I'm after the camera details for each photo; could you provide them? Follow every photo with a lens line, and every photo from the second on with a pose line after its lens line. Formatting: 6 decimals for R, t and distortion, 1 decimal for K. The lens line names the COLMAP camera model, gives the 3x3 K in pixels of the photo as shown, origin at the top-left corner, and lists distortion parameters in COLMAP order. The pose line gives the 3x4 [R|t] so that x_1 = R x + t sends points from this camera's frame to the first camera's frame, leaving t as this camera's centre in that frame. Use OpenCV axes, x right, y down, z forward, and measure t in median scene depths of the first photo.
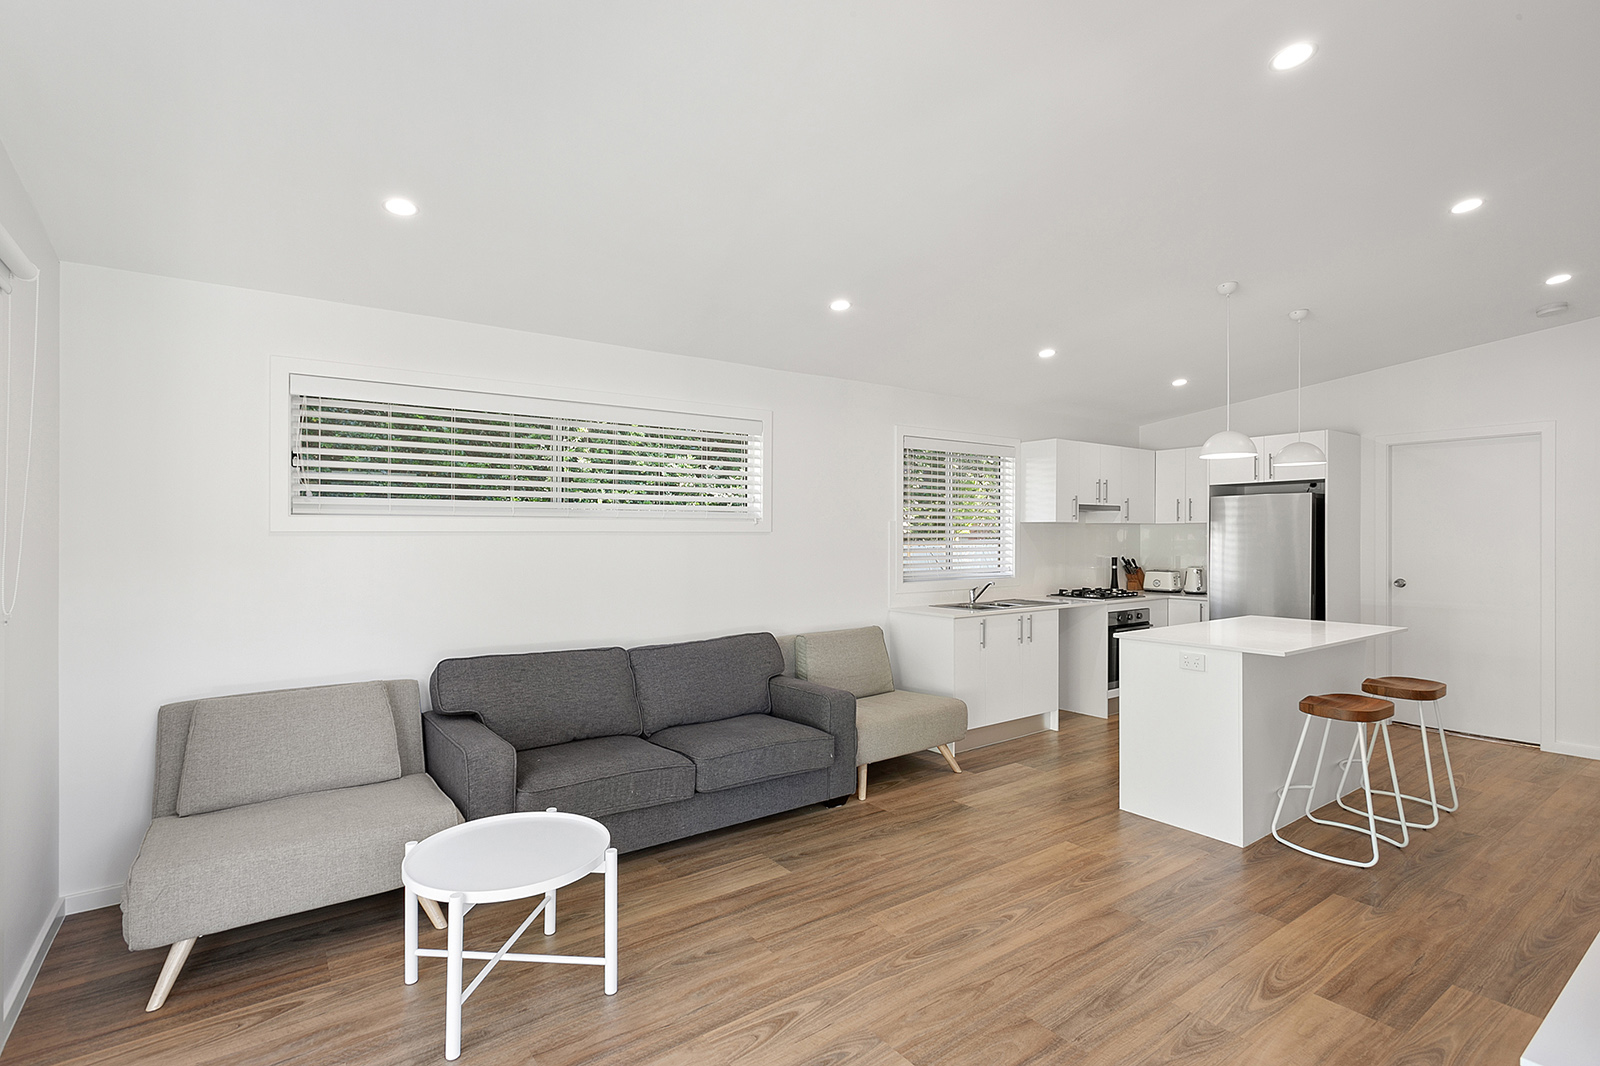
lens RADIAL K [[765.2, 0, 792.5], [0, 765.2, 532.3], [0, 0, 1]] dist [0.001549, 0.000432]
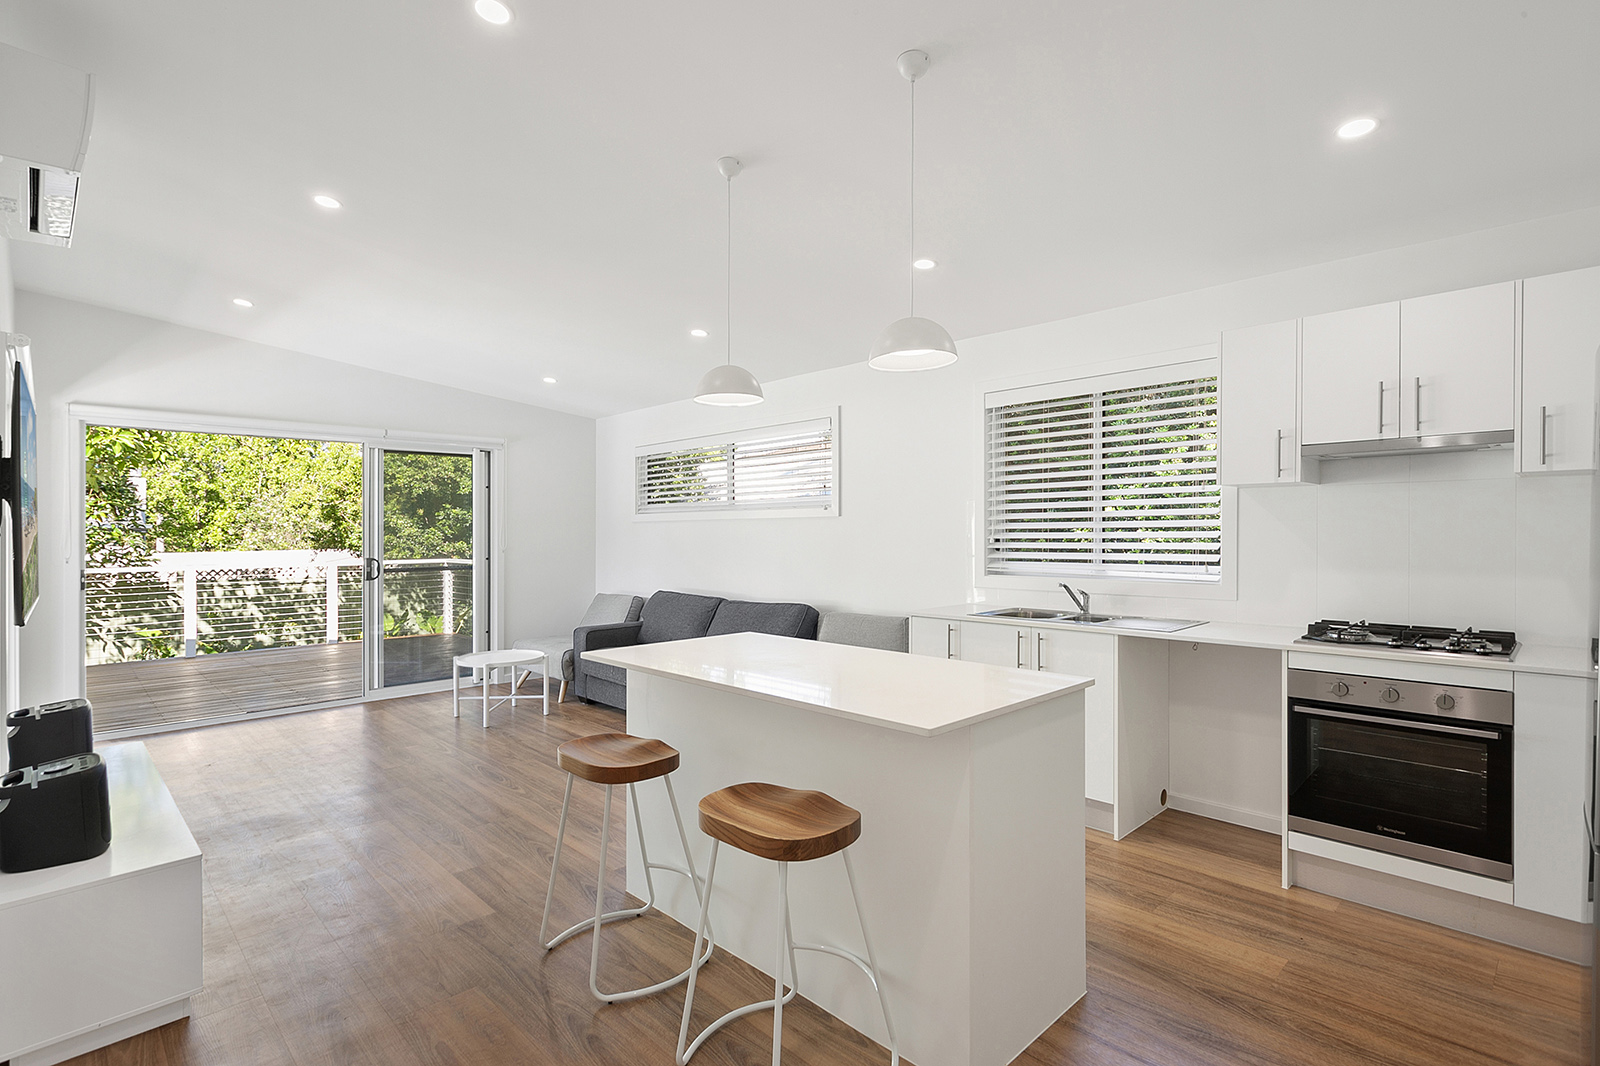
lens RADIAL K [[765.2, 0, 792.5], [0, 765.2, 532.3], [0, 0, 1]] dist [0.001549, 0.000432]
pose [[0.154357, 0.000352, -0.988015, 0.957584], [0.009521, 0.999953, 0.001844, 0.018341], [0.987969, -0.009692, 0.154347, 0.704813]]
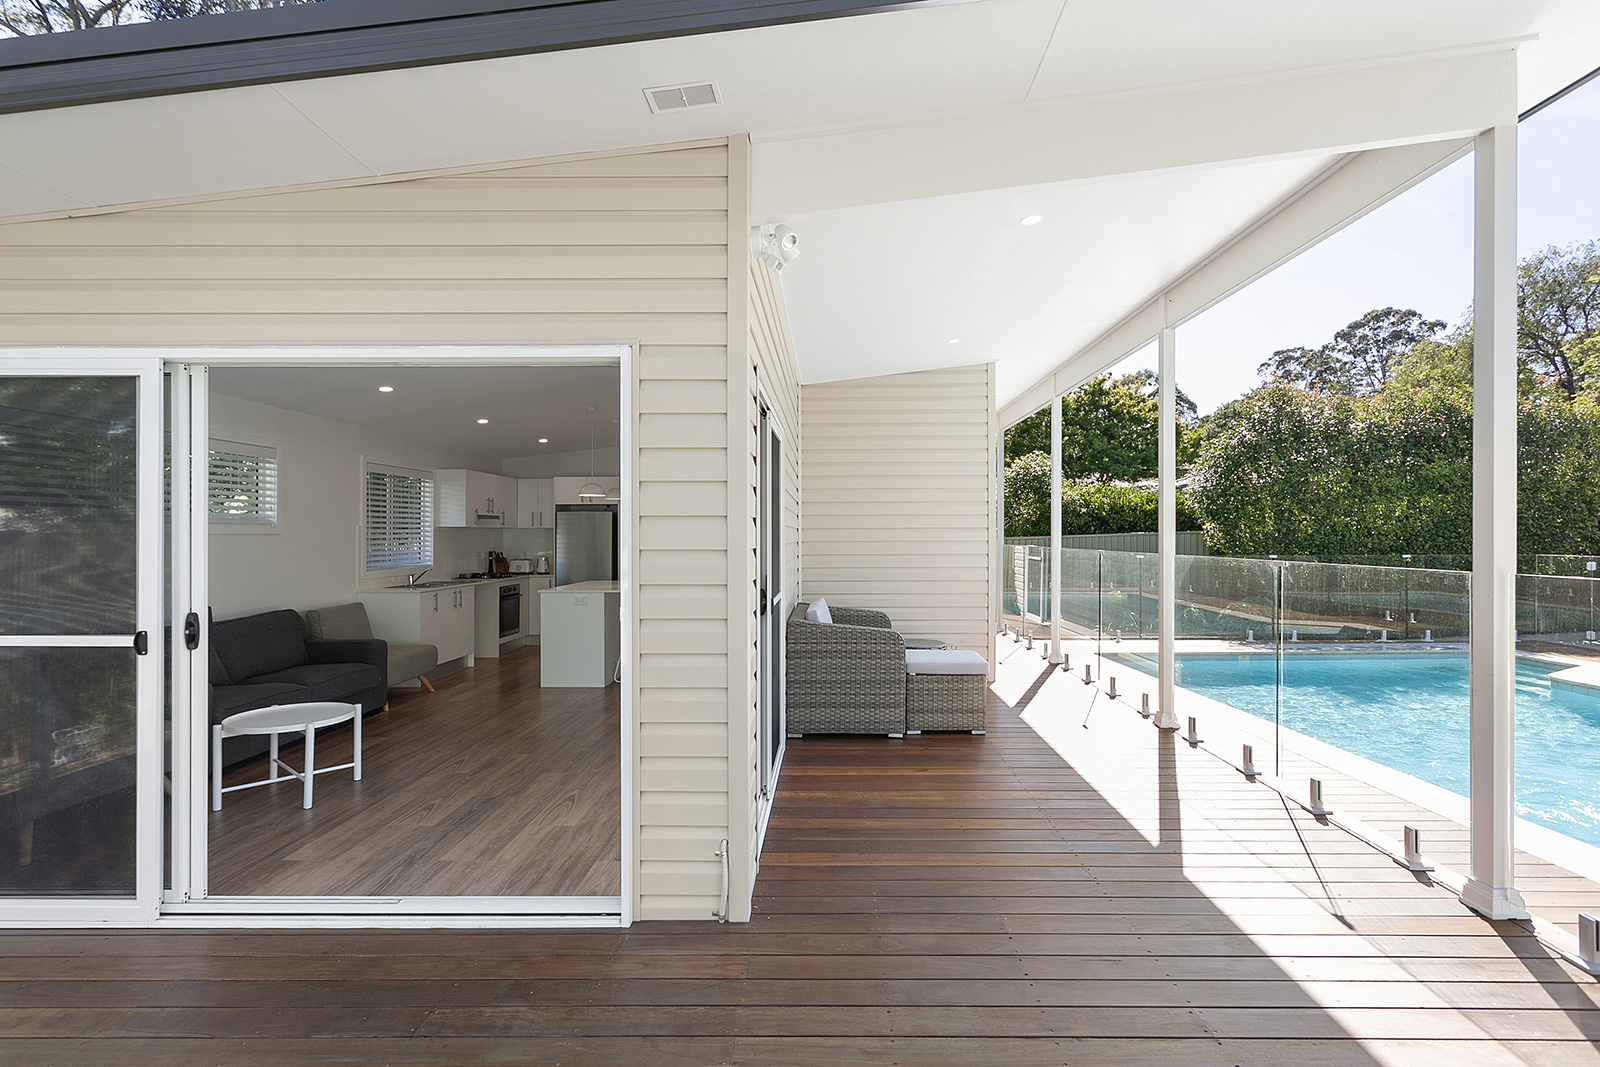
lens RADIAL K [[765.2, 0, 792.5], [0, 765.2, 532.8], [0, 0, 1]] dist [0.001549, 0.000432]
pose [[0.618373, 0.003796, 0.785876, -0.481389], [-0.002050, 0.999993, -0.003217, 0.001765], [-0.785882, 0.000378, 0.618376, -0.450431]]
